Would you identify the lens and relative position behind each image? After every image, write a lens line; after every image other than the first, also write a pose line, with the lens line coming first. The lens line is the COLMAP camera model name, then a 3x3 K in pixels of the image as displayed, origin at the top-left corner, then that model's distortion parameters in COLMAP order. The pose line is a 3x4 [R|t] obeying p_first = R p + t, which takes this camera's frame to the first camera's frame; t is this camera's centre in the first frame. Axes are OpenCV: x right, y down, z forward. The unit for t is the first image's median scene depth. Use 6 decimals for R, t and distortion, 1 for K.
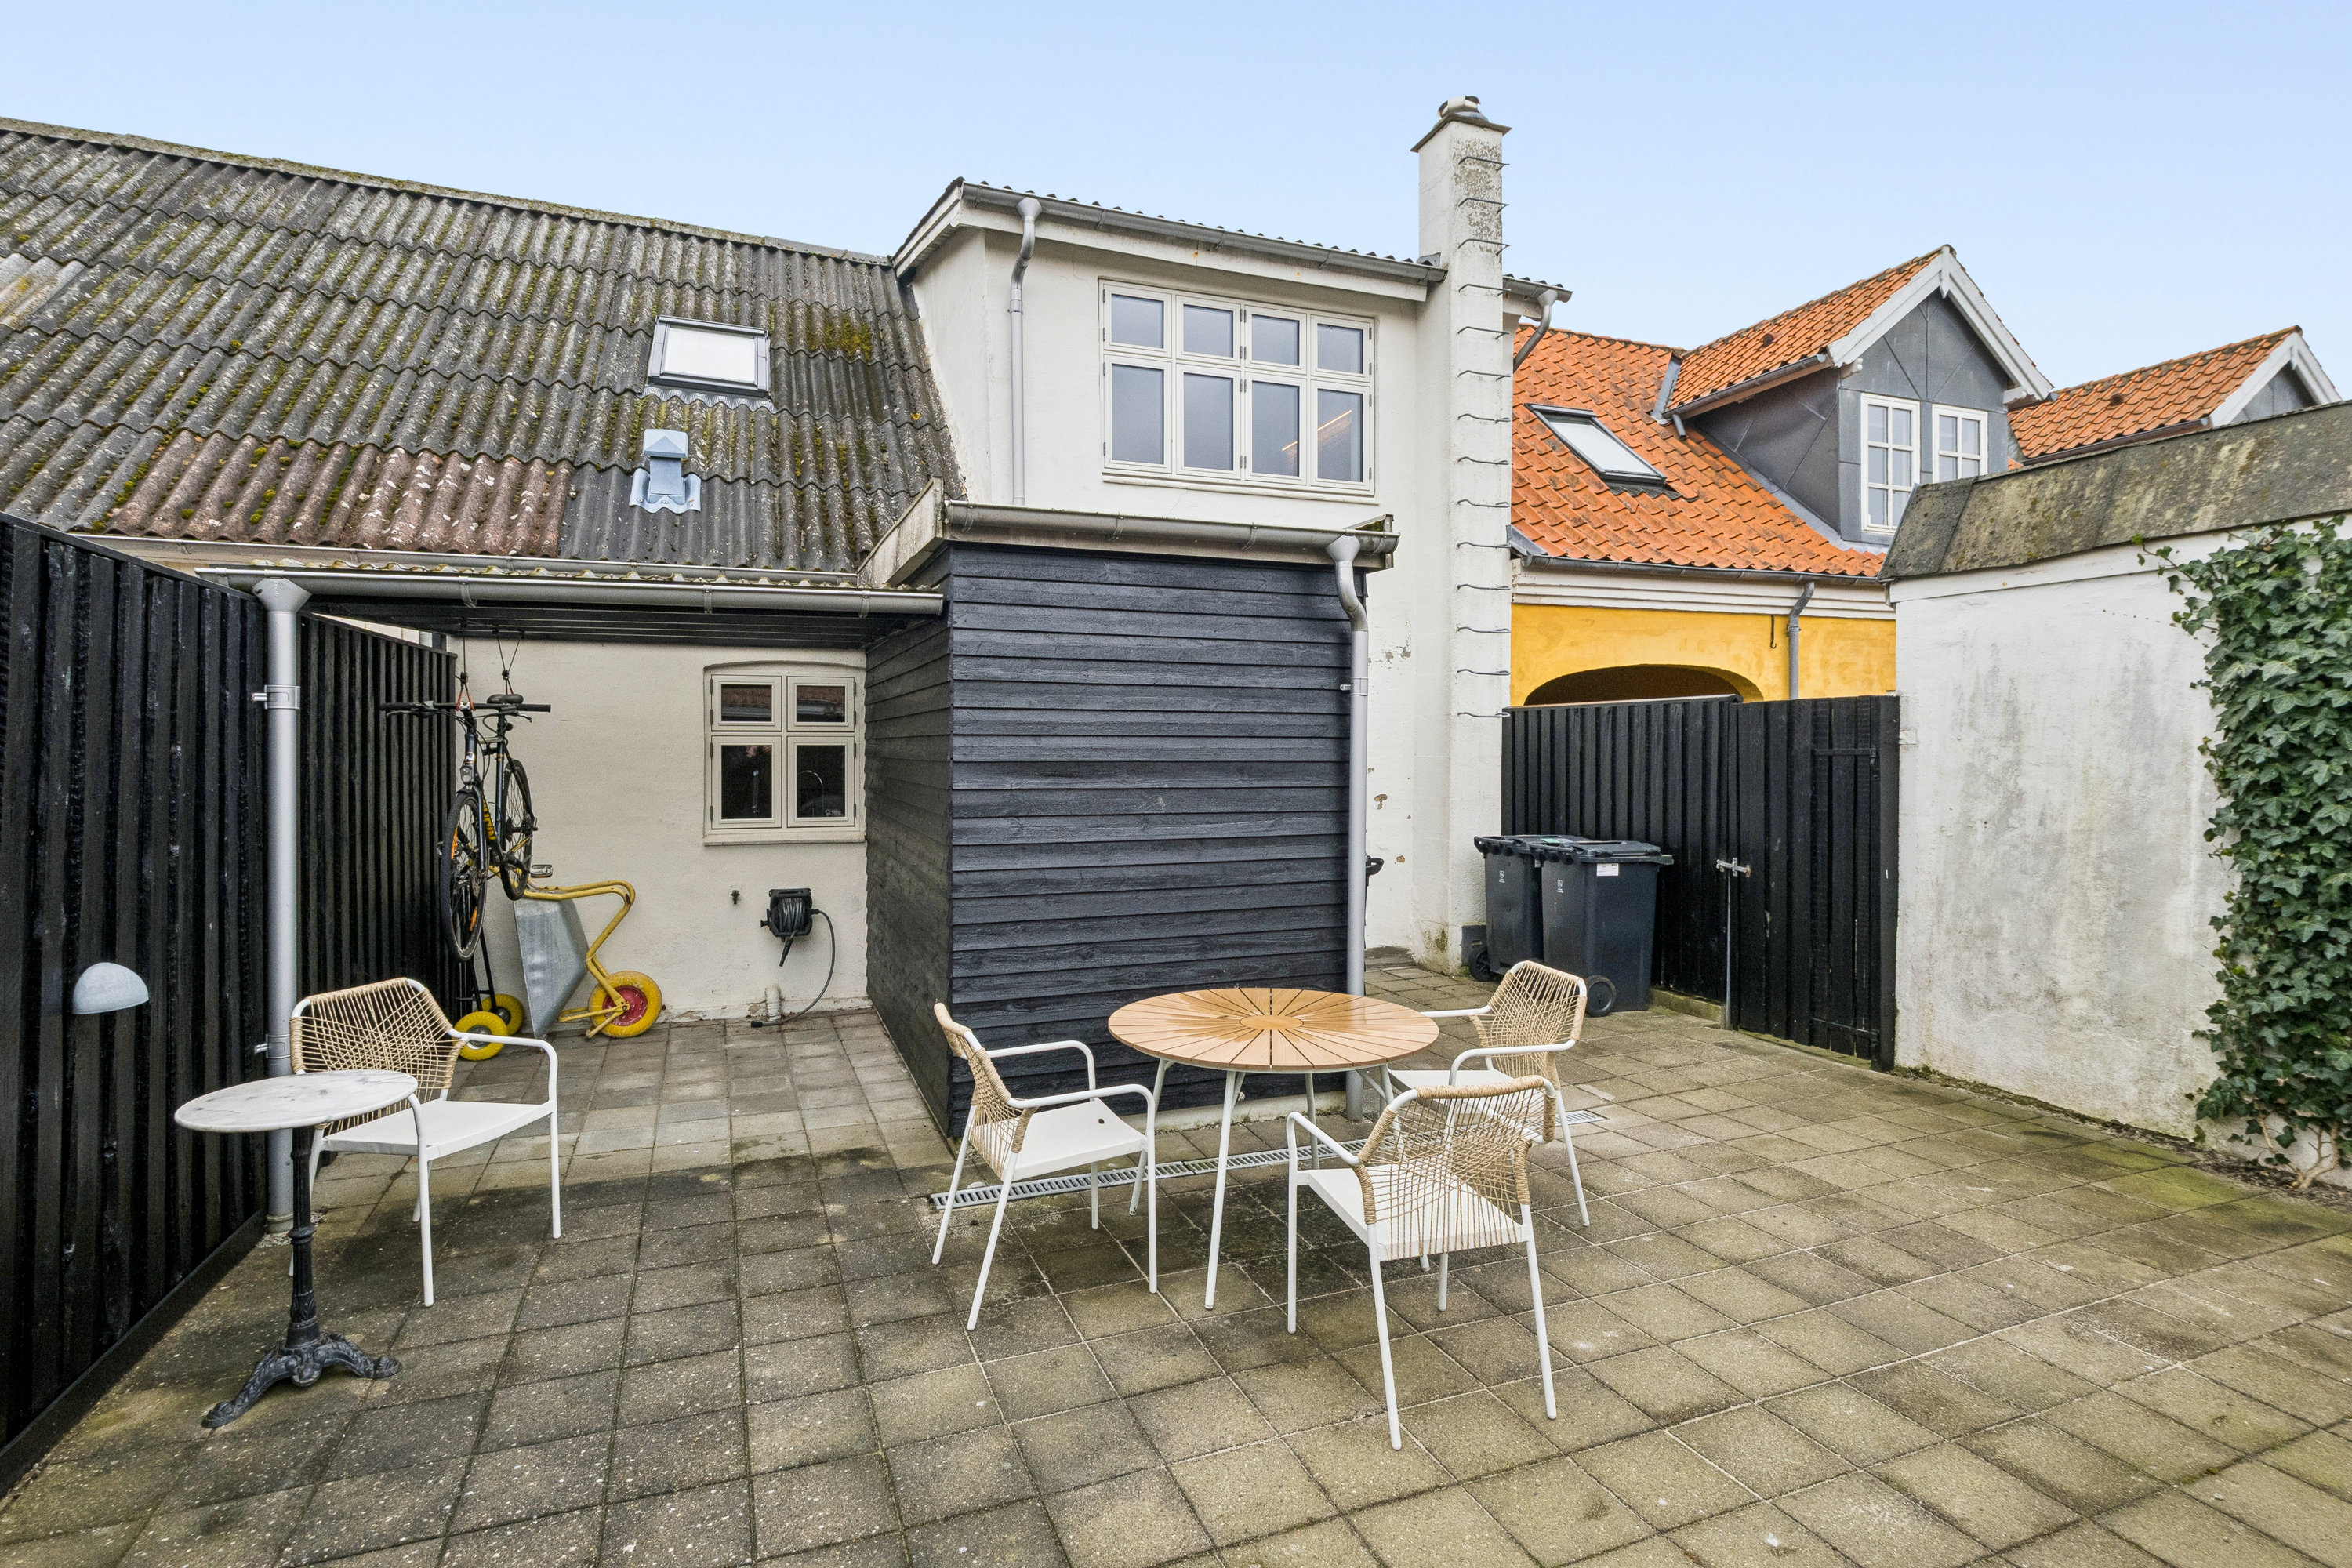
lens RADIAL K [[1133.0, 0, 1175.2], [0, 1133.0, 763.3], [0, 0, 1]] dist [-0.003114, -0.000323]
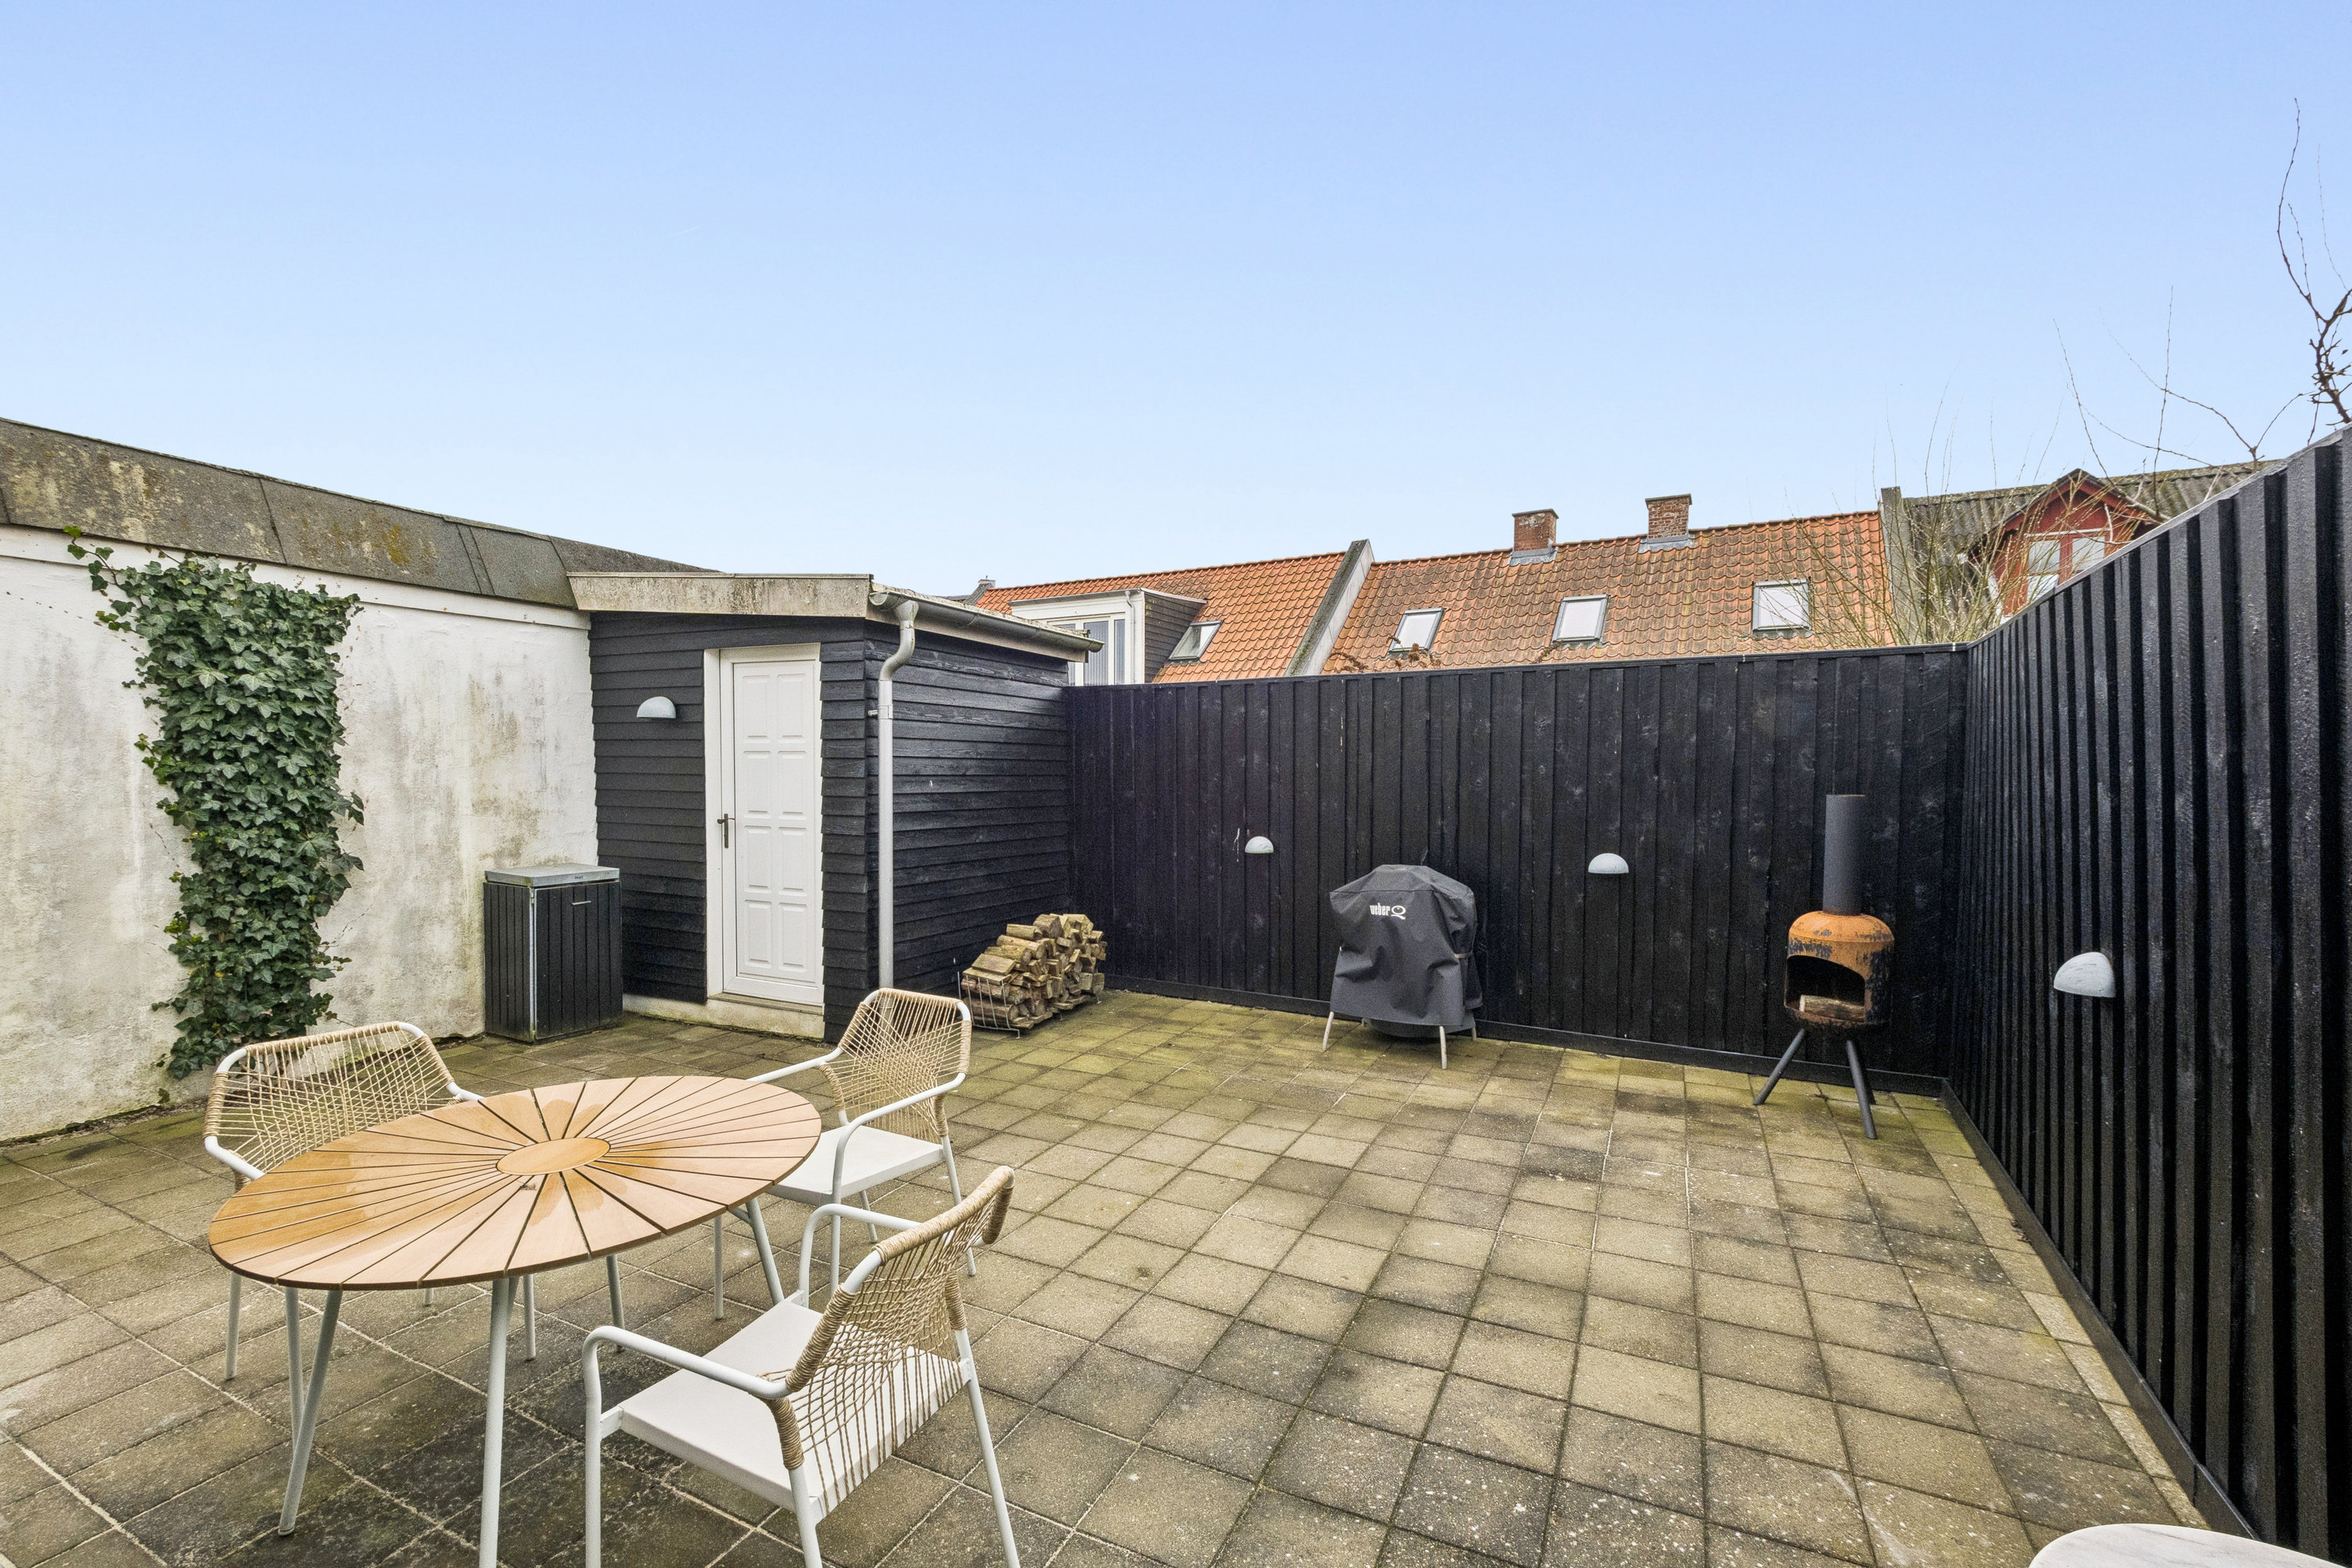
lens RADIAL K [[1002.9, 0, 1175.9], [0, 1002.9, 819.4], [0, 0, 1]] dist [-0.015840, -0.000169]
pose [[-0.667859, -0.041126, 0.743150, -0.441394], [0.003818, 0.998270, 0.058675, 0.006651], [-0.744278, 0.042024, -0.666547, 0.868242]]
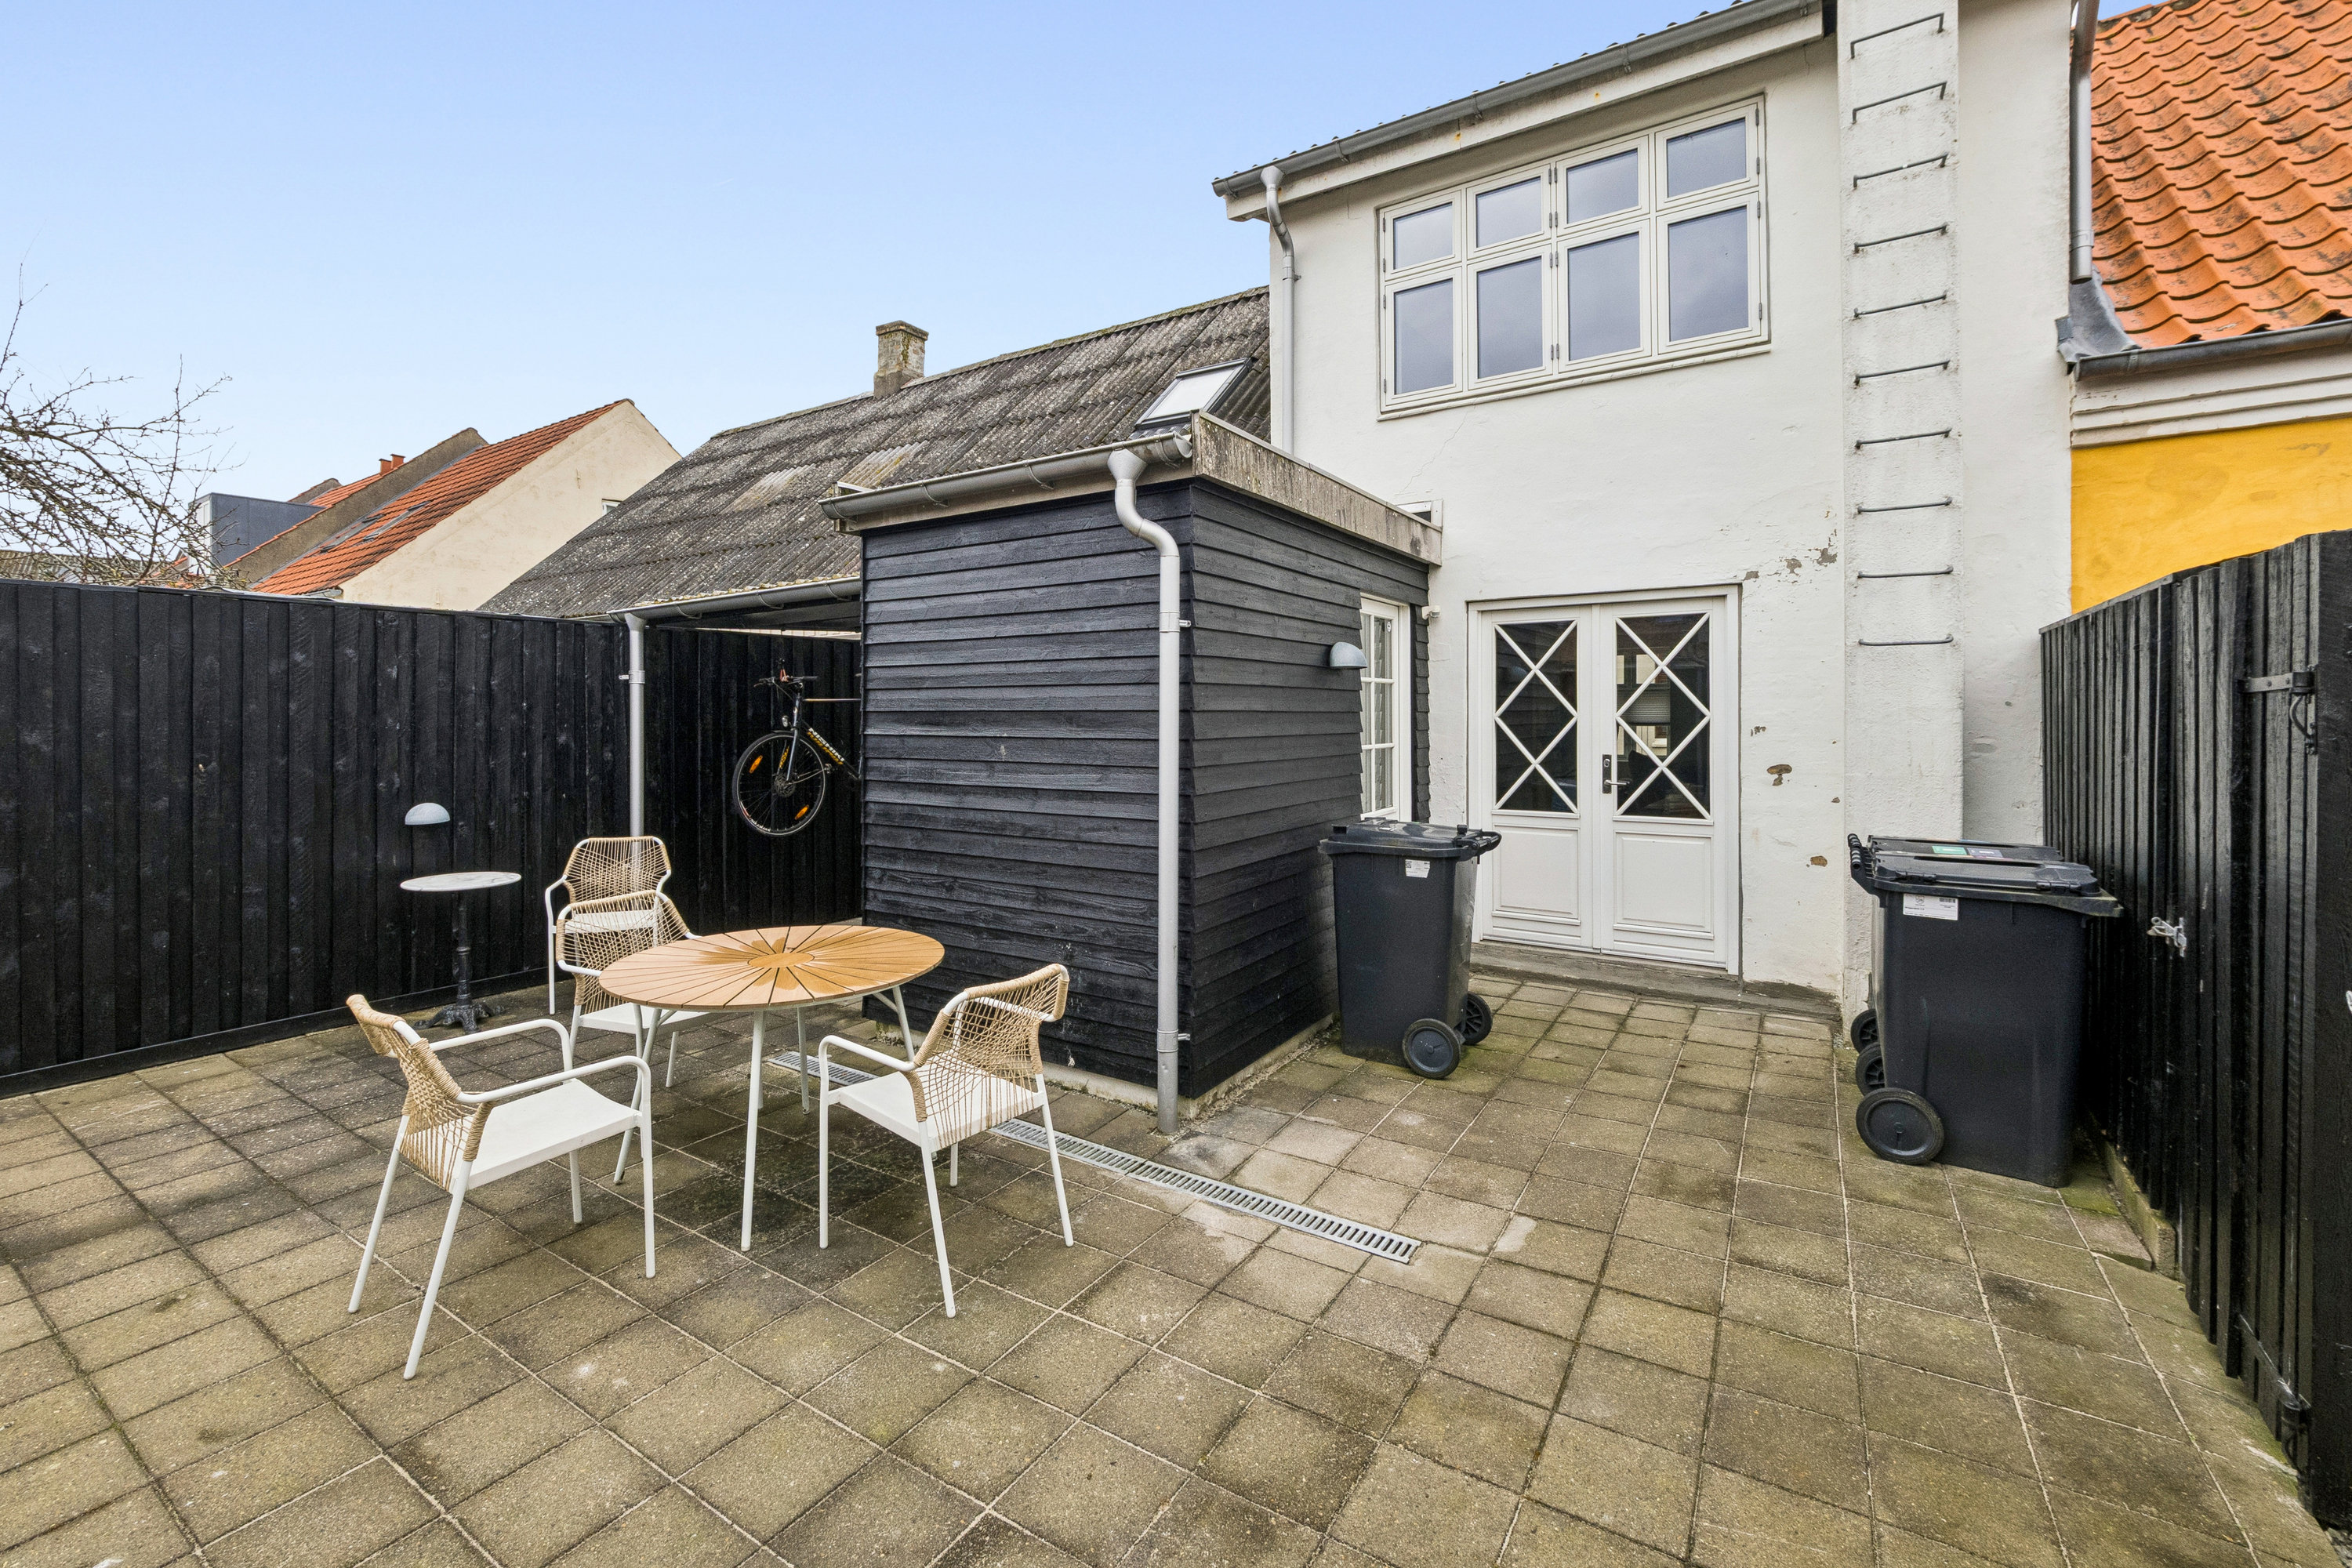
lens RADIAL K [[989.6, 0, 1173.4], [0, 989.6, 722.6], [0, 0, 1]] dist [-0.007341, -0.000389]
pose [[0.586819, 0.003402, -0.809711, 0.806936], [-0.006787, 0.999977, -0.000717, 0.008556], [0.809689, 0.005916, 0.586829, 0.598937]]
